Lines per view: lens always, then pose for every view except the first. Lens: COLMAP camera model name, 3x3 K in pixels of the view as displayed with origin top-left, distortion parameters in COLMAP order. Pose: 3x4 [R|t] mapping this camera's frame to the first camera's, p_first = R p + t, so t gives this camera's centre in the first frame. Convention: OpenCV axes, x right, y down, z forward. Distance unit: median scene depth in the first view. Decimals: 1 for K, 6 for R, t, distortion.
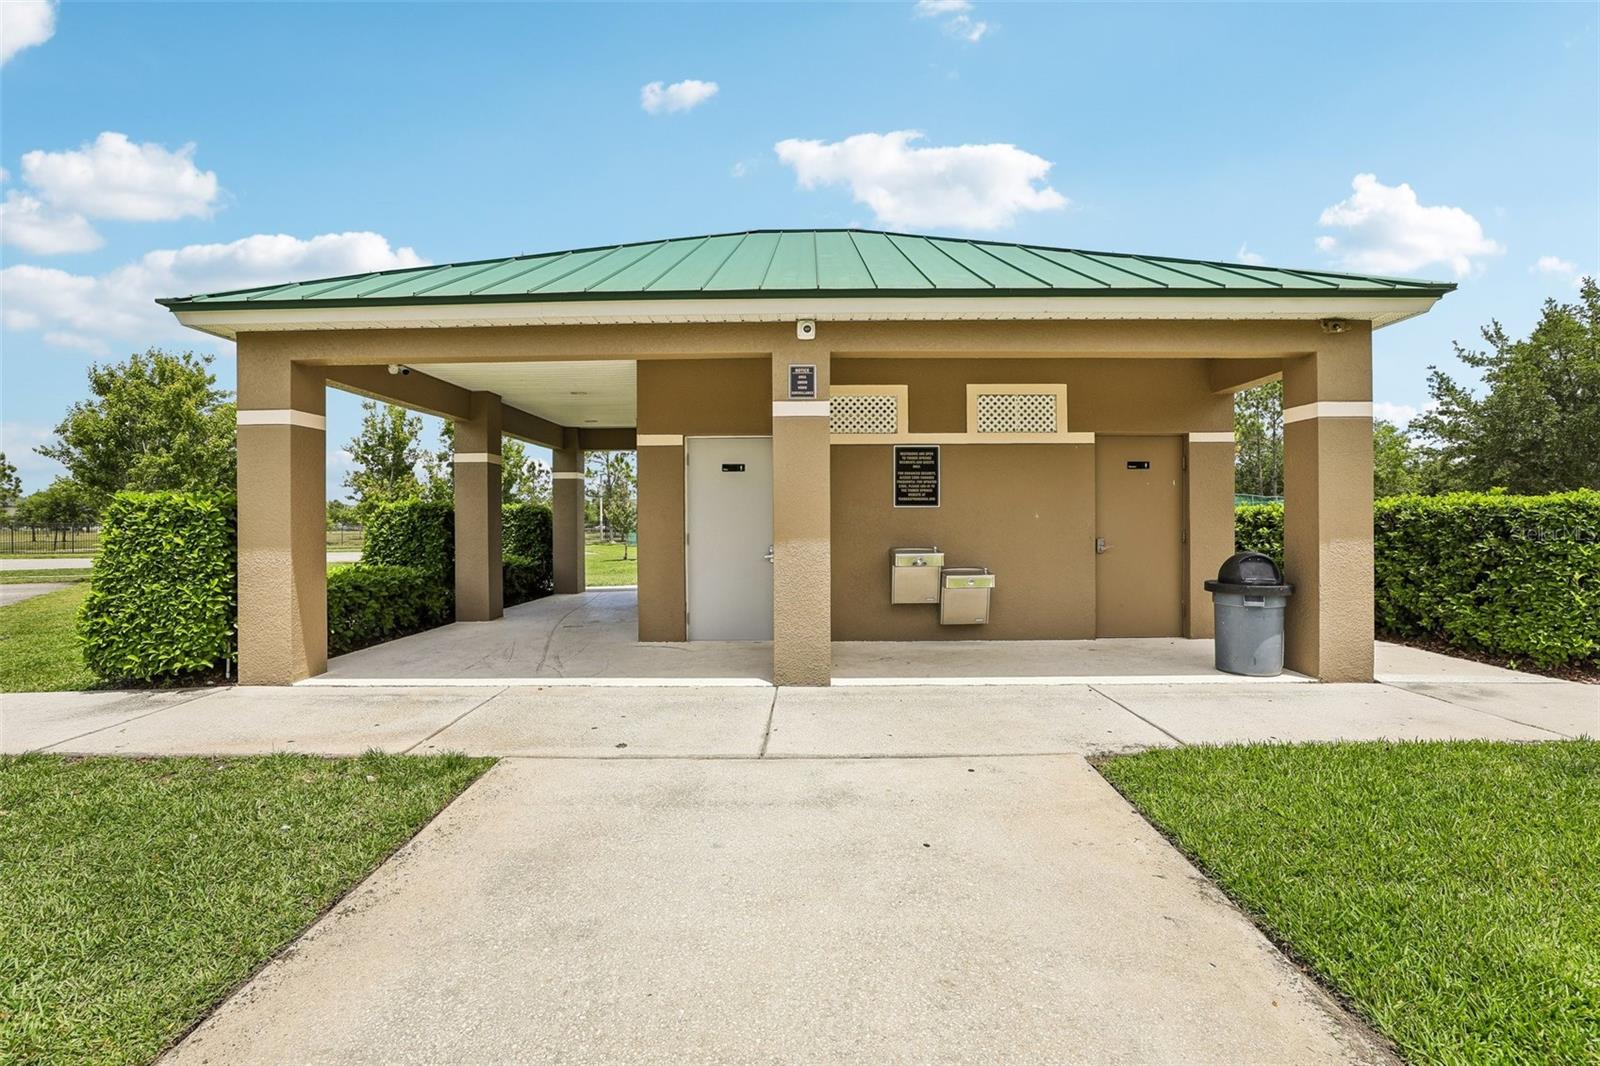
lens RADIAL K [[727.6, 0, 795.3], [0, 727.6, 533.7], [0, 0, 1]] dist [0.001211, 0.000813]
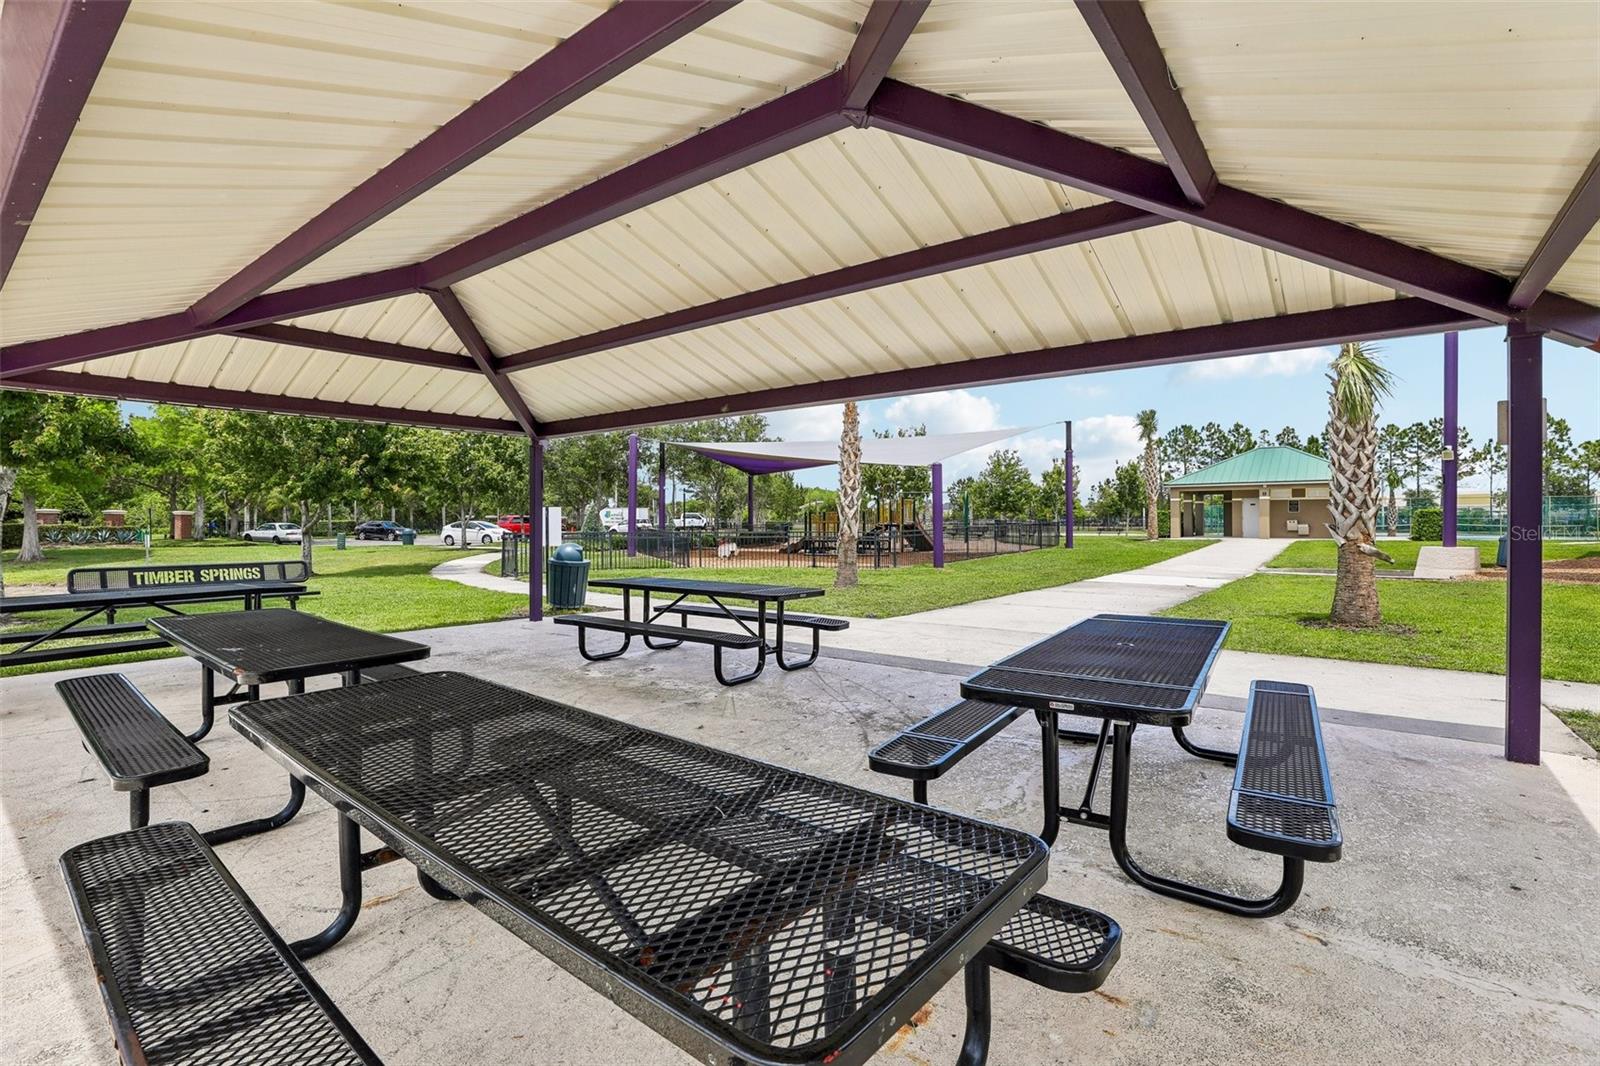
lens RADIAL K [[727.6, 0, 800.2], [0, 727.6, 529.6], [0, 0, 1]] dist [0.001211, 0.000813]
pose [[0.794260, 0.007371, -0.607533, 0.699393], [0.000393, 0.999920, 0.012645, 0.026725], [0.607578, -0.010282, 0.794194, -6.943456]]
